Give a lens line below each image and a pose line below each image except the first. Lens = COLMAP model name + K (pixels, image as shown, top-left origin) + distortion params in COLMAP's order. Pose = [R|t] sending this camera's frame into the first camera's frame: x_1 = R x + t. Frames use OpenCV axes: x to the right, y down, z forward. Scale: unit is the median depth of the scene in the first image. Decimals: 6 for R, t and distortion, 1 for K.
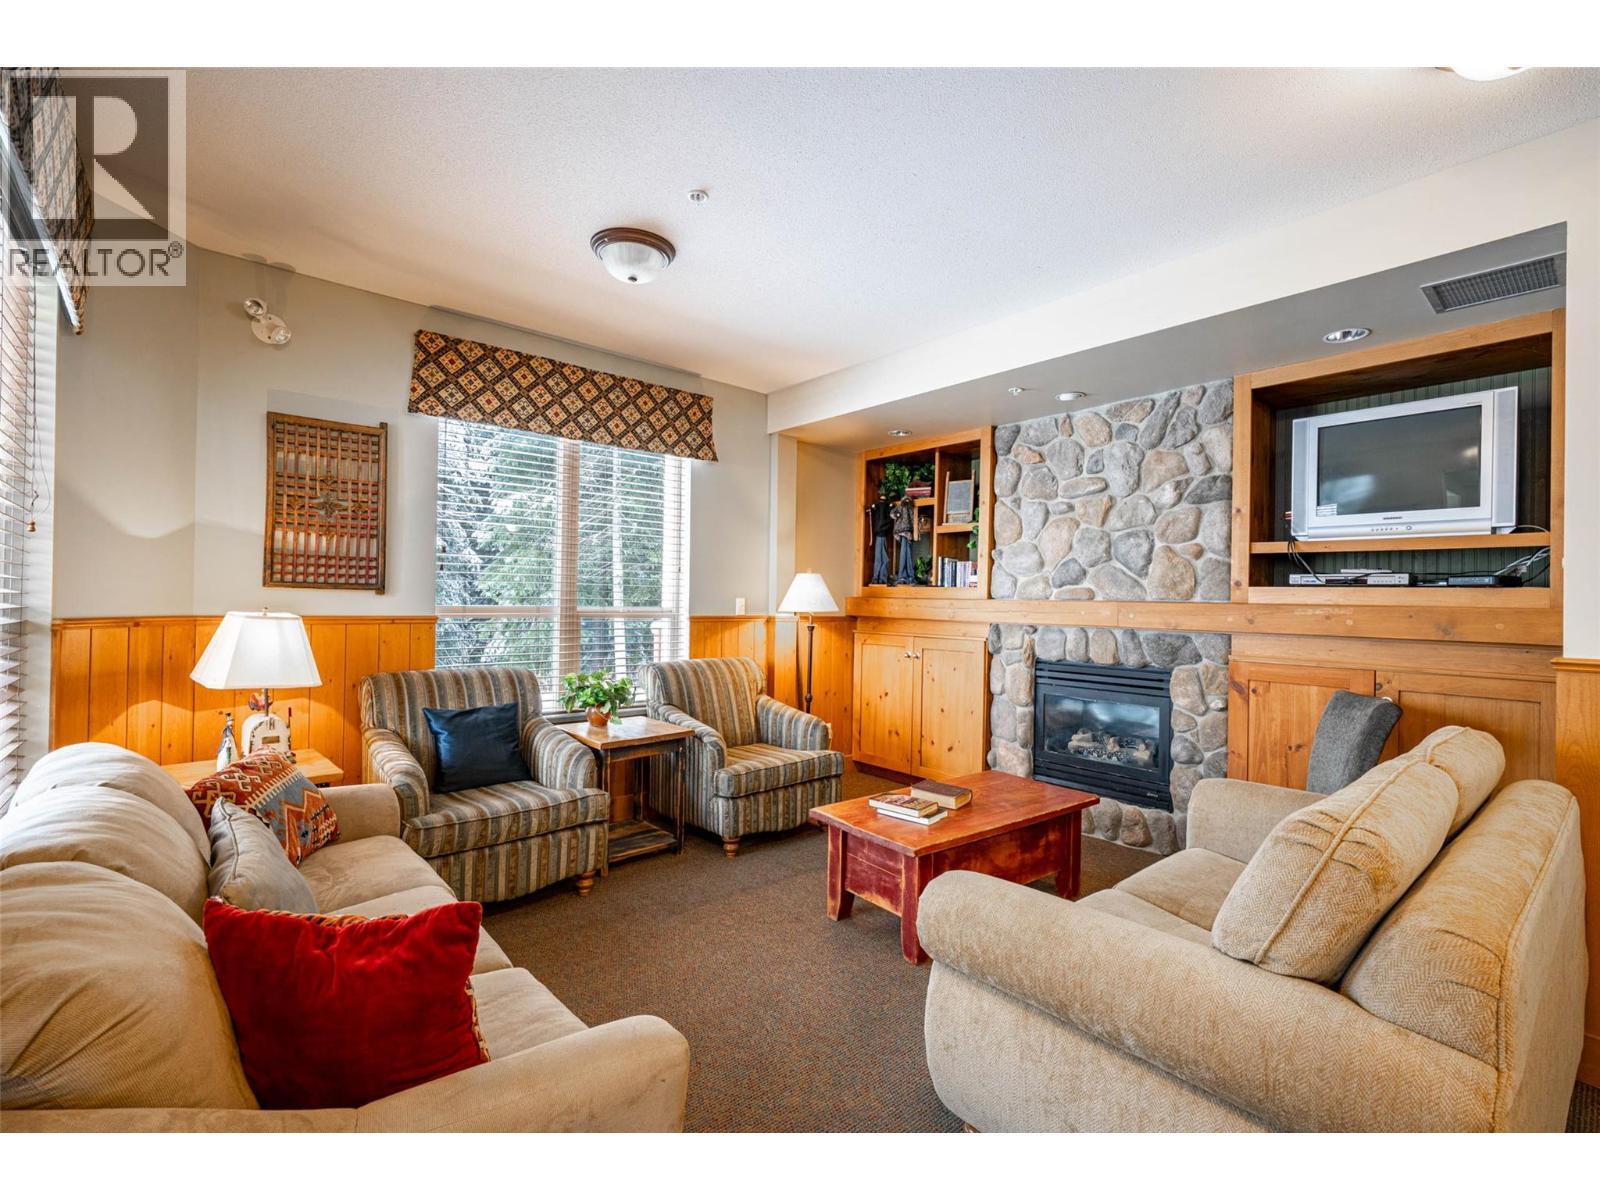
lens RADIAL K [[712.7, 0, 789.1], [0, 712.7, 591.9], [0, 0, 1]] dist [0.000598, 0.000405]
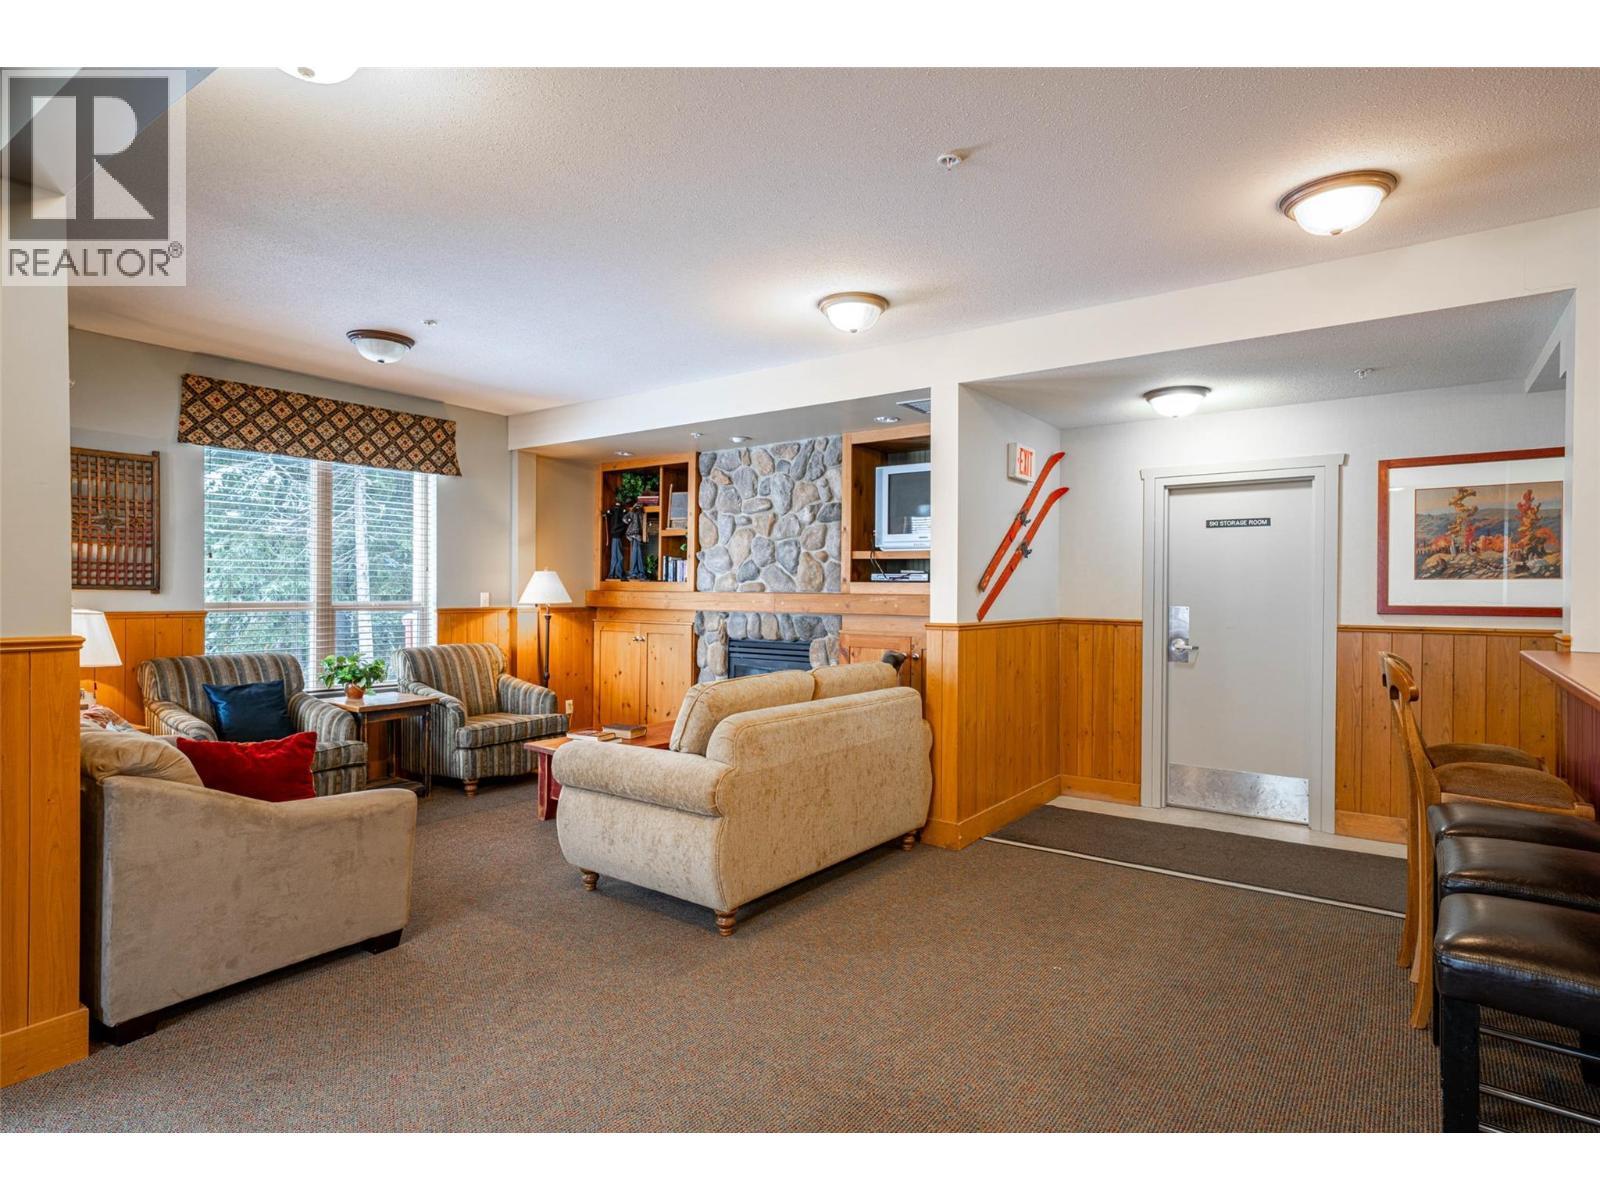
lens RADIAL K [[859.7, 0, 797.4], [0, 859.7, 593.5], [0, 0, 1]] dist [0.020504, -0.000439]
pose [[0.972680, -0.010029, 0.231932, 0.126873], [0.006192, 0.999832, 0.017265, -0.013673], [-0.232066, -0.015357, 0.972579, -0.607498]]
